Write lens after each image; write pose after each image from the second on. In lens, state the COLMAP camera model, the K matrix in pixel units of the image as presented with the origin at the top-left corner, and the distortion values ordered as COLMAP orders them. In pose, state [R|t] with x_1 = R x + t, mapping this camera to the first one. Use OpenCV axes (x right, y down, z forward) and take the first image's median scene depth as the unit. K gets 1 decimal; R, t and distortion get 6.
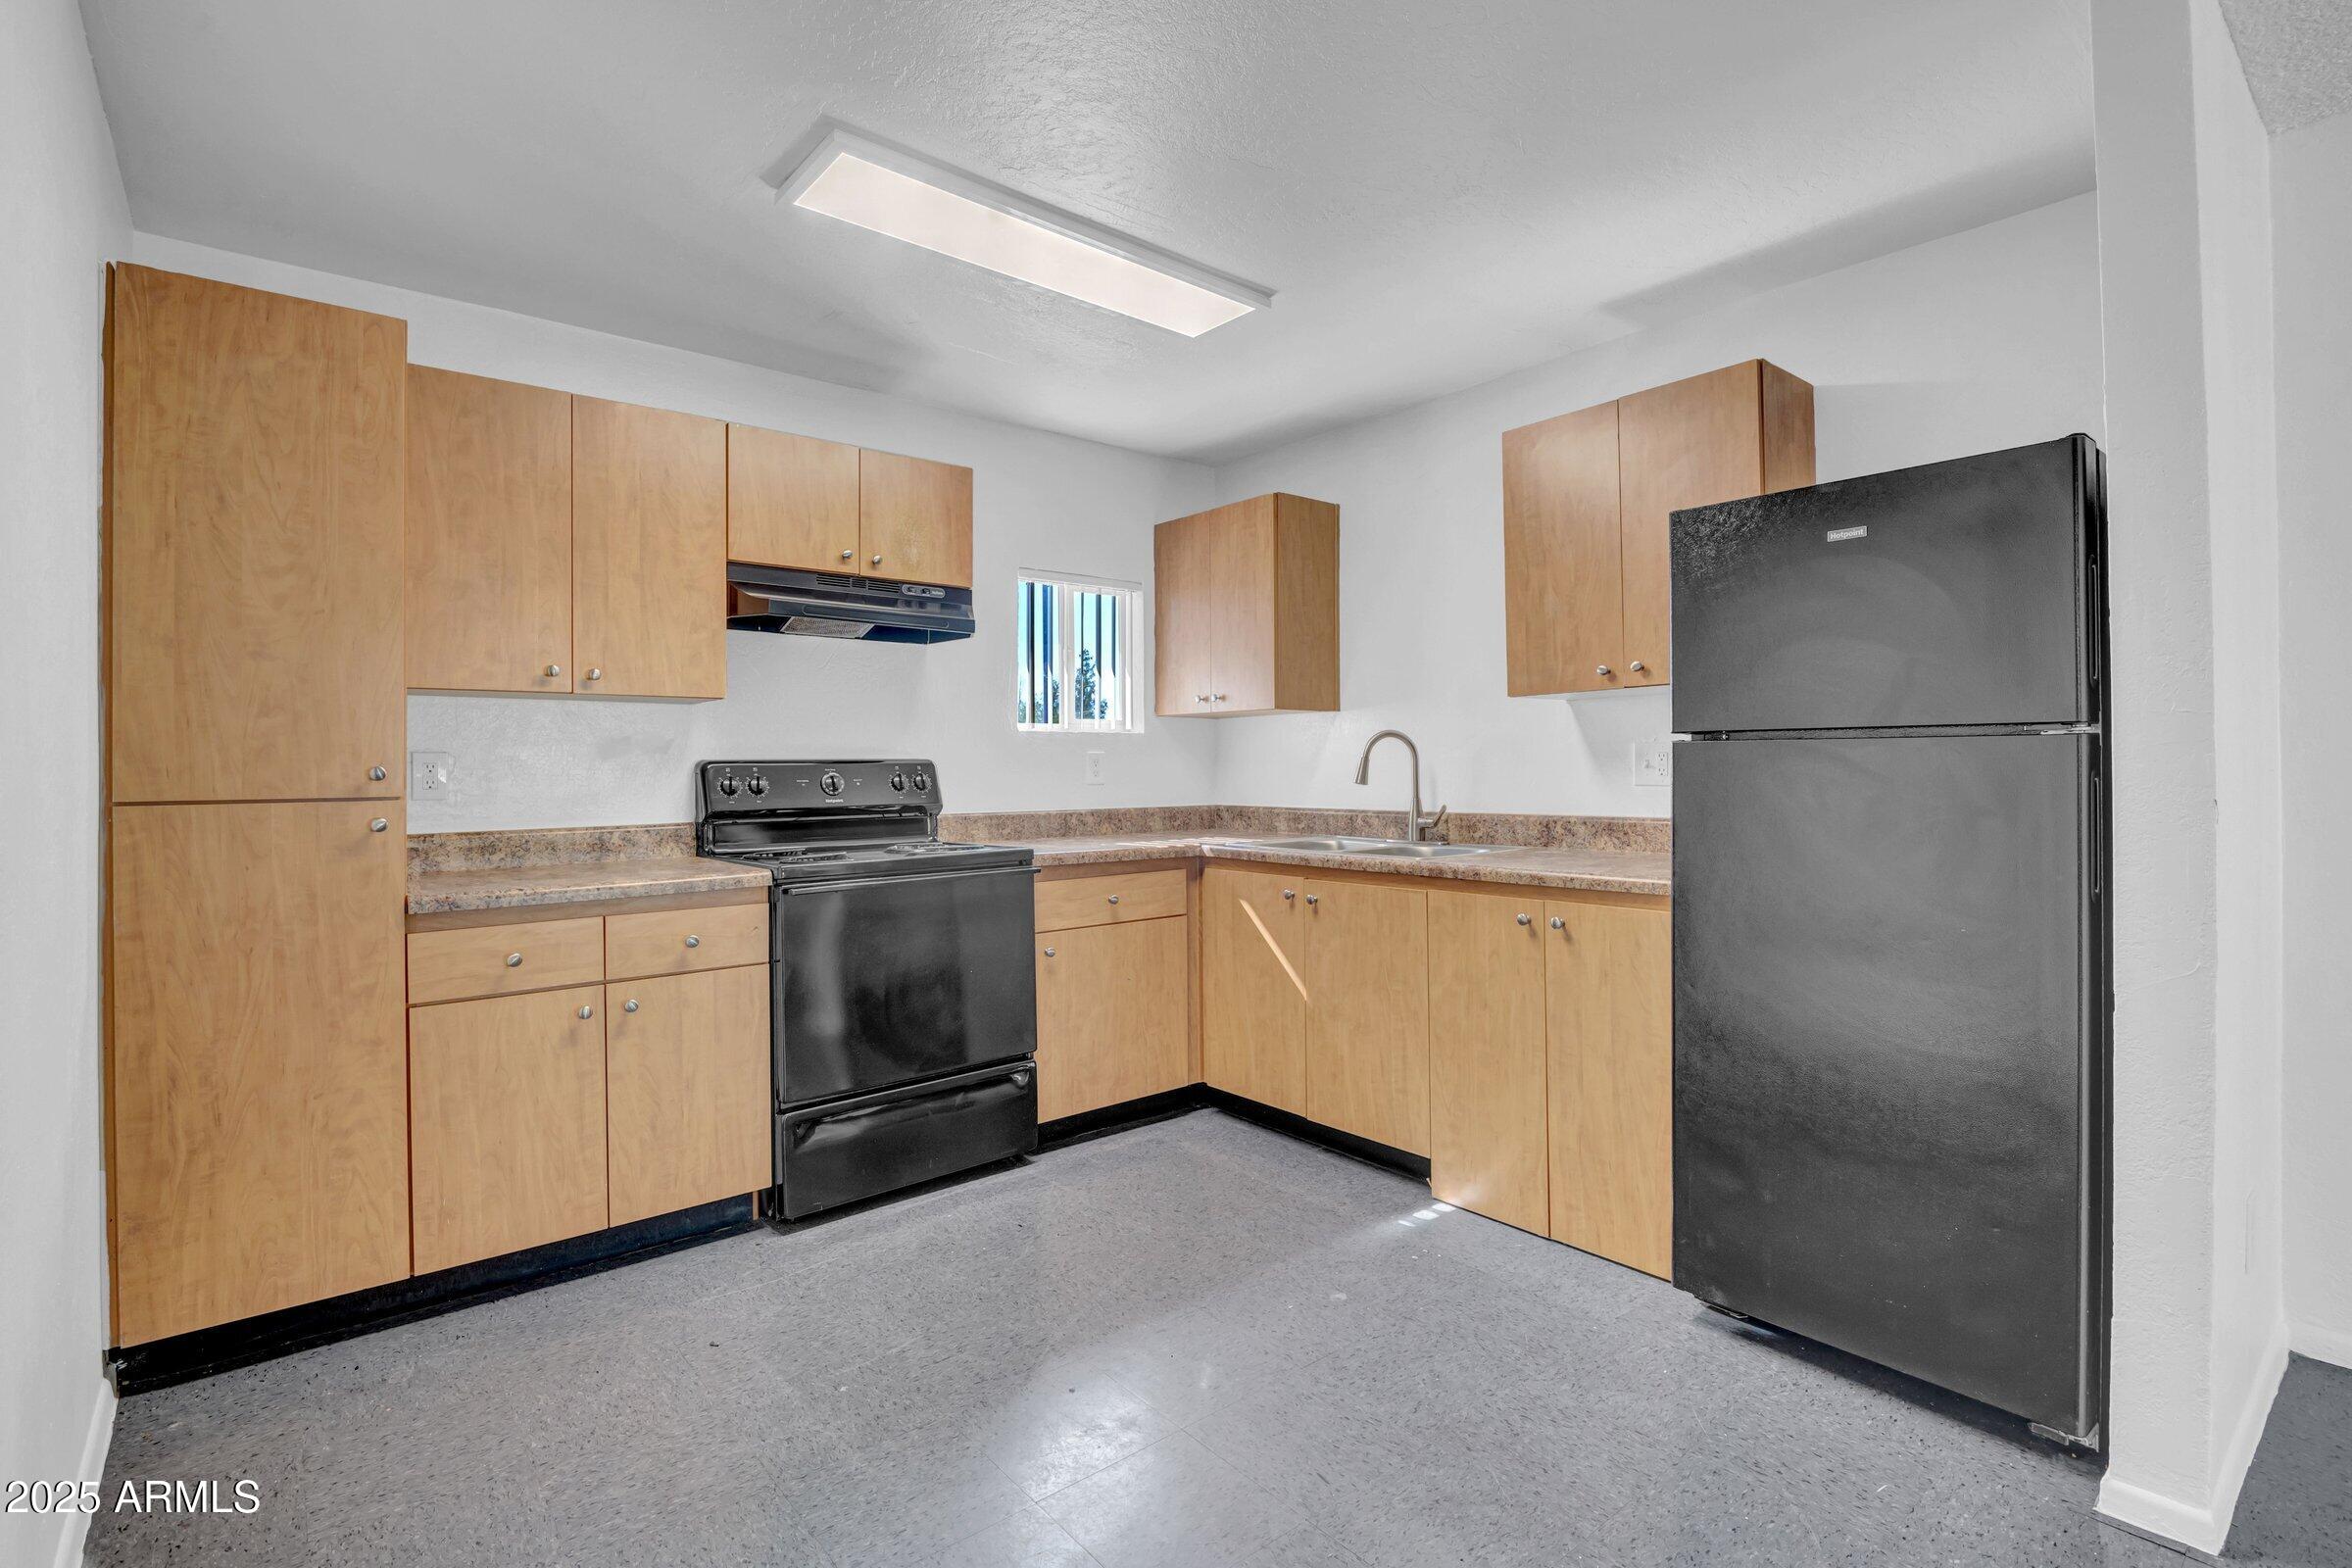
lens RADIAL K [[1131.2, 0, 1208.4], [0, 1131.2, 745.6], [0, 0, 1]] dist [-0.012095, -0.003524]
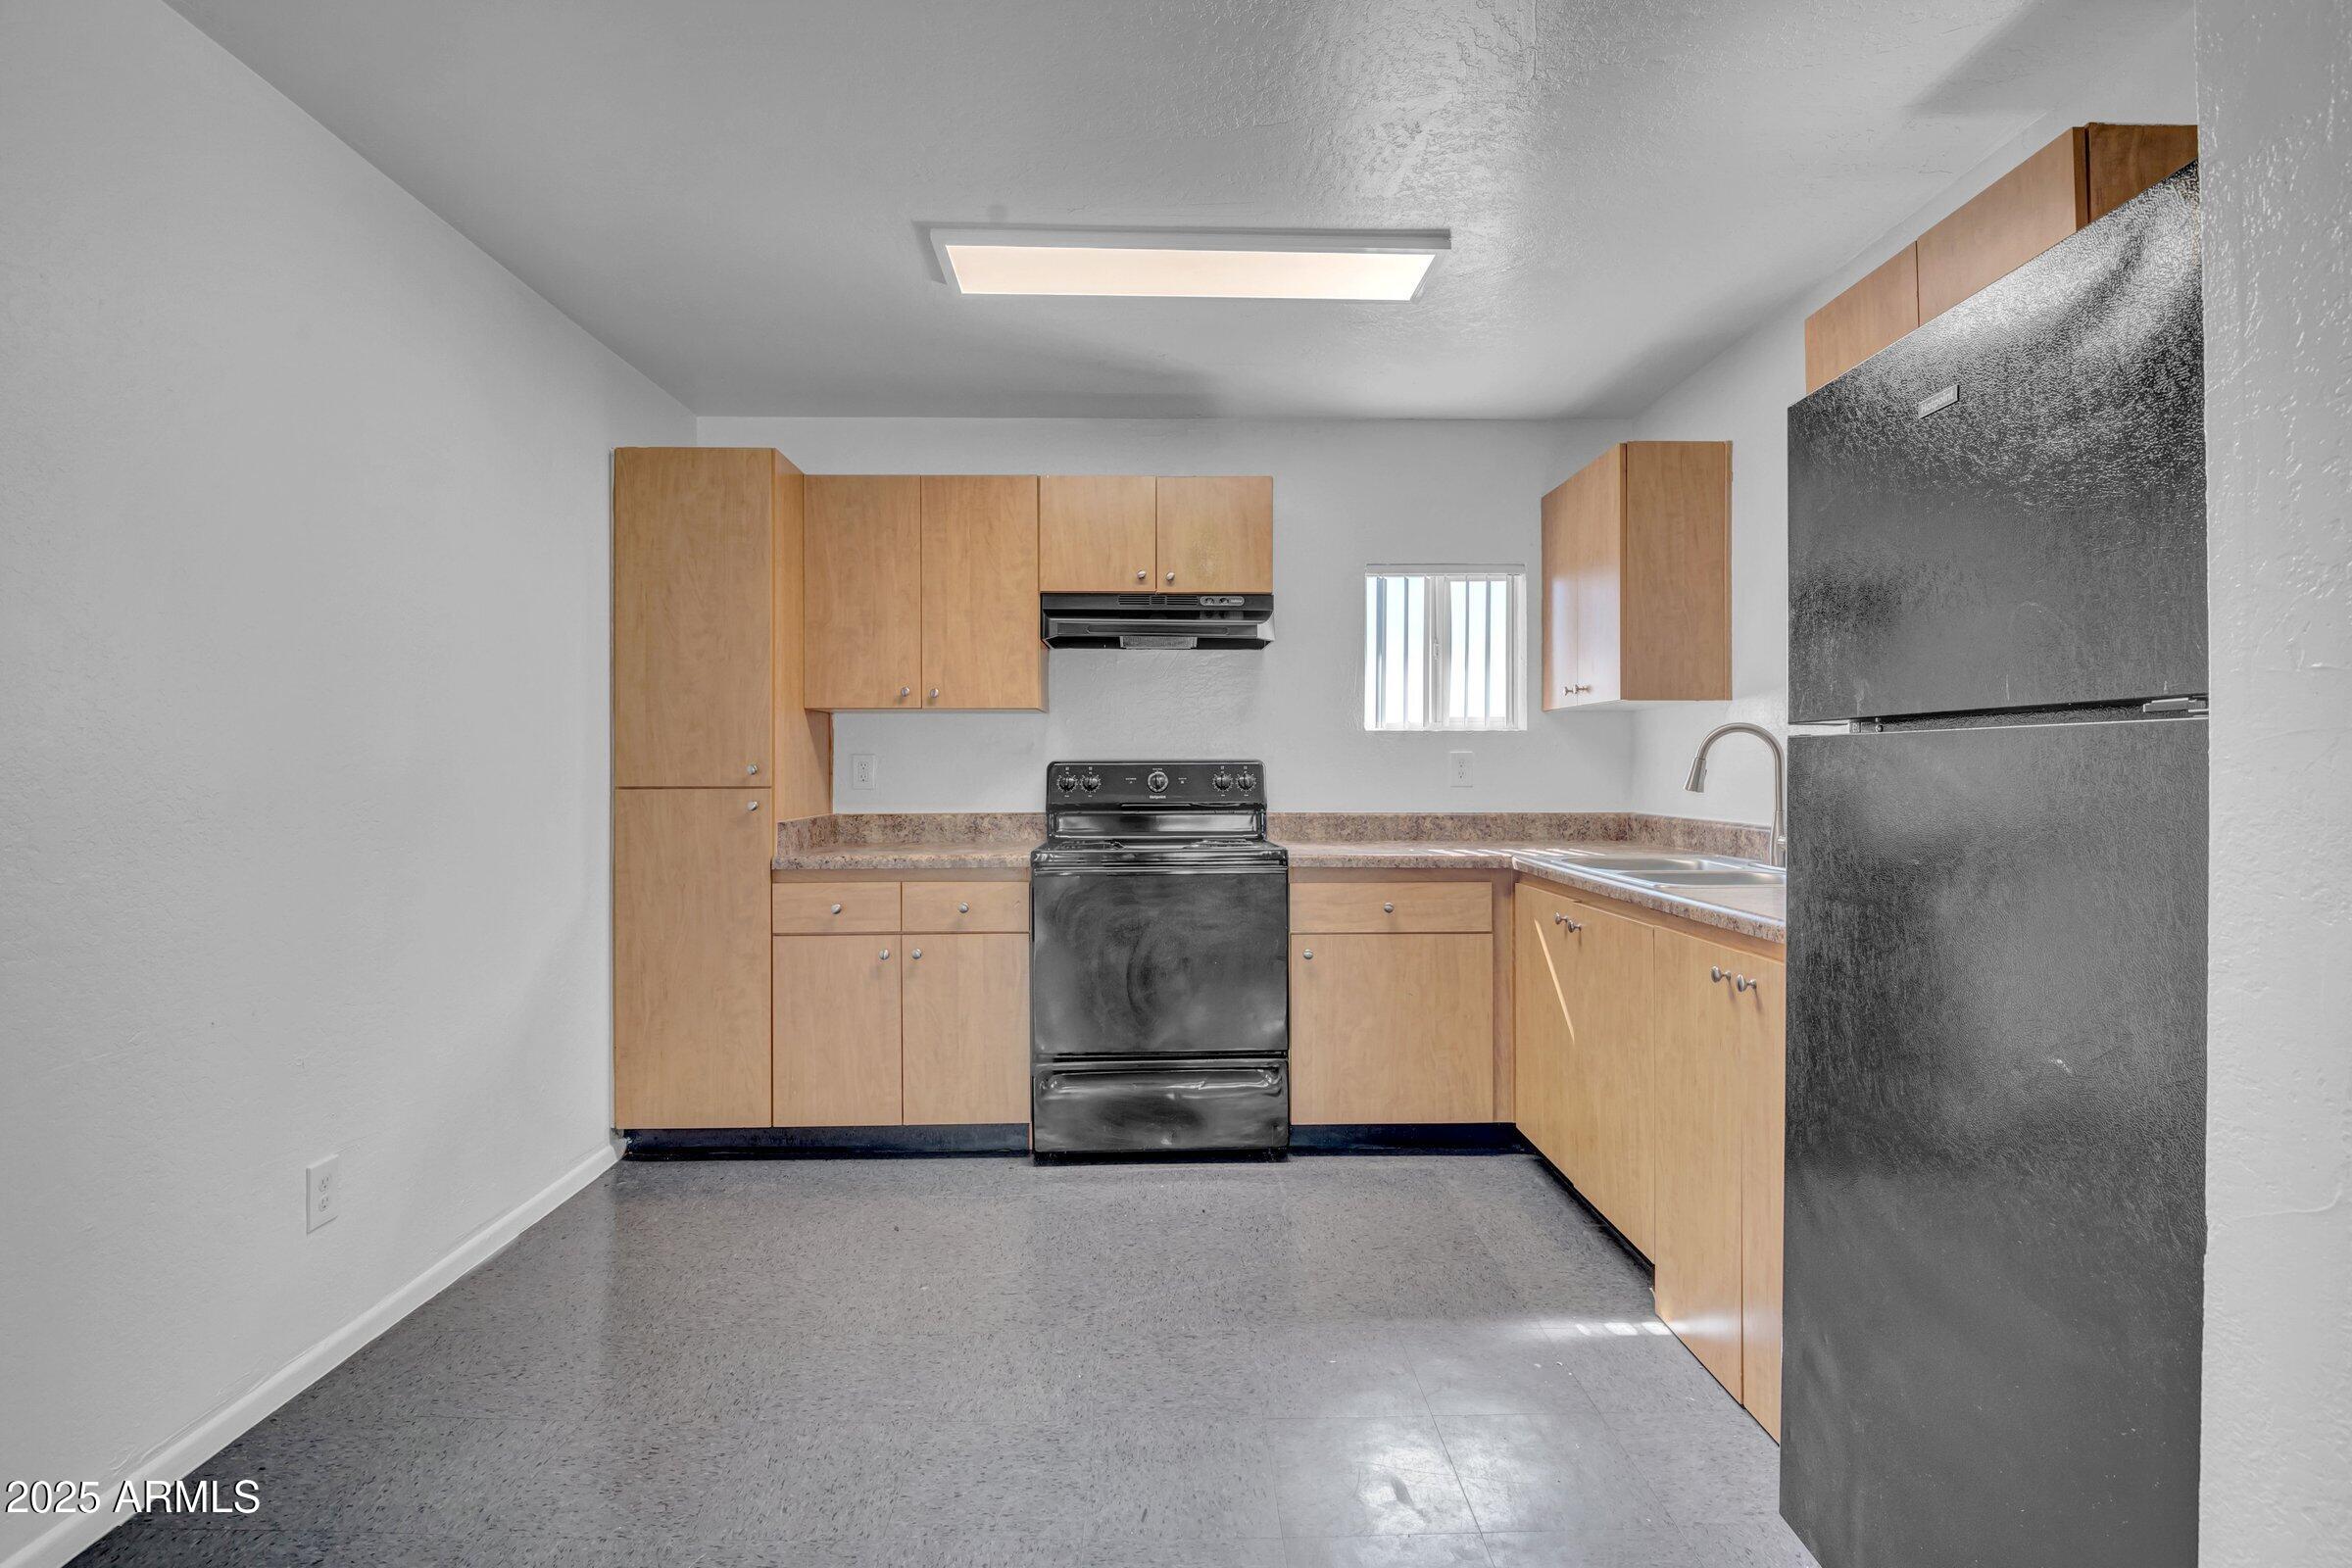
lens RADIAL K [[1141.5, 0, 1163.4], [0, 1141.5, 749.2], [0, 0, 1]] dist [-0.002174, -0.001432]
pose [[0.765076, -0.004610, -0.643924, 0.453729], [0.006708, 0.999977, 0.000812, 0.000848], [0.643905, -0.004941, 0.765089, 0.167894]]
